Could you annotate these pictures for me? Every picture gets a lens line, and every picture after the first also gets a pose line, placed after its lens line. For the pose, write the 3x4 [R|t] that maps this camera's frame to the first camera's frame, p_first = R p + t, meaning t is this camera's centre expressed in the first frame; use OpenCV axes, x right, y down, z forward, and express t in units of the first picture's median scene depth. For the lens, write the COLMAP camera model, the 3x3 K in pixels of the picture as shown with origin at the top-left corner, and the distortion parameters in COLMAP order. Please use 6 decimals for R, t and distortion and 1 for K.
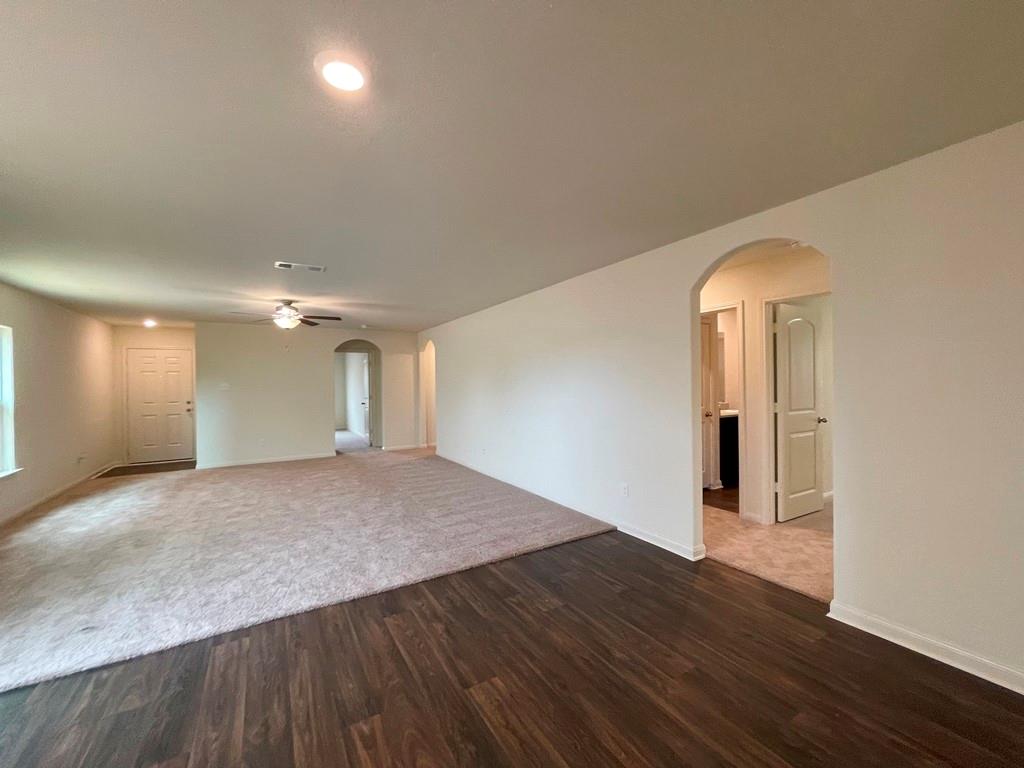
lens RADIAL K [[414.1, 0, 512.0], [0, 414.1, 384.0], [0, 0, 1]] dist [-0.000101, -0.000288]
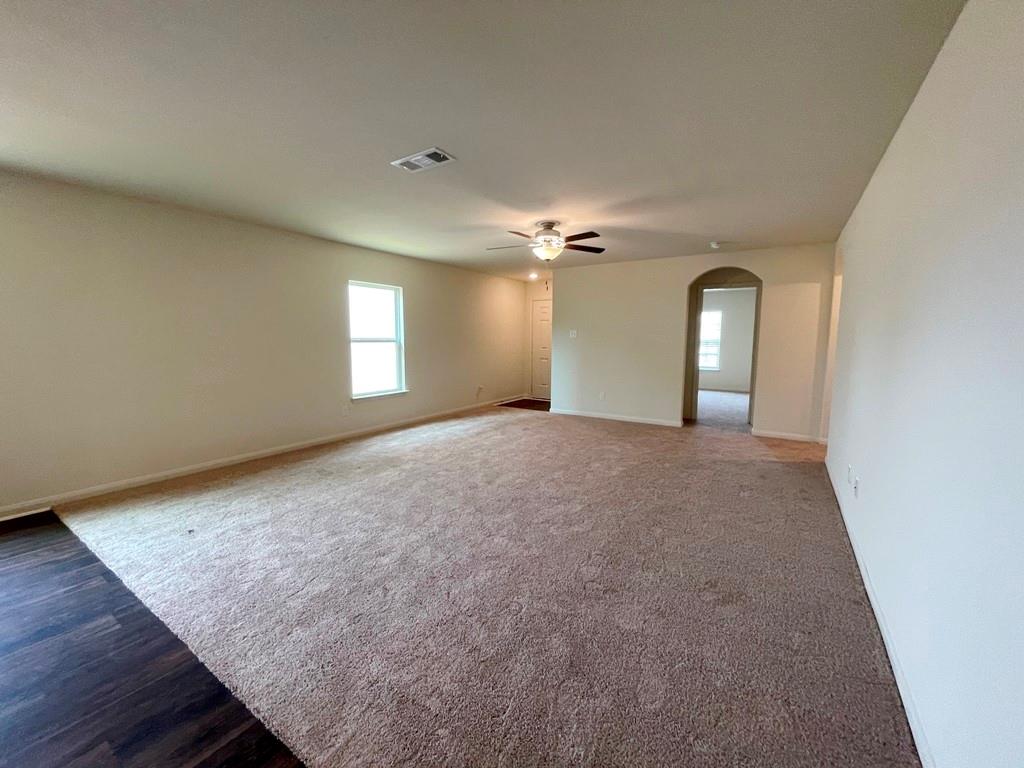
lens RADIAL K [[413.4, 0, 512.0], [0, 413.4, 384.0], [0, 0, 1]] dist [-0.004212, -0.000263]
pose [[0.438689, 0.118768, -0.890756, 0.238027], [-0.013225, 0.991974, 0.125750, 0.005993], [0.898541, -0.043385, 0.436739, 0.828814]]
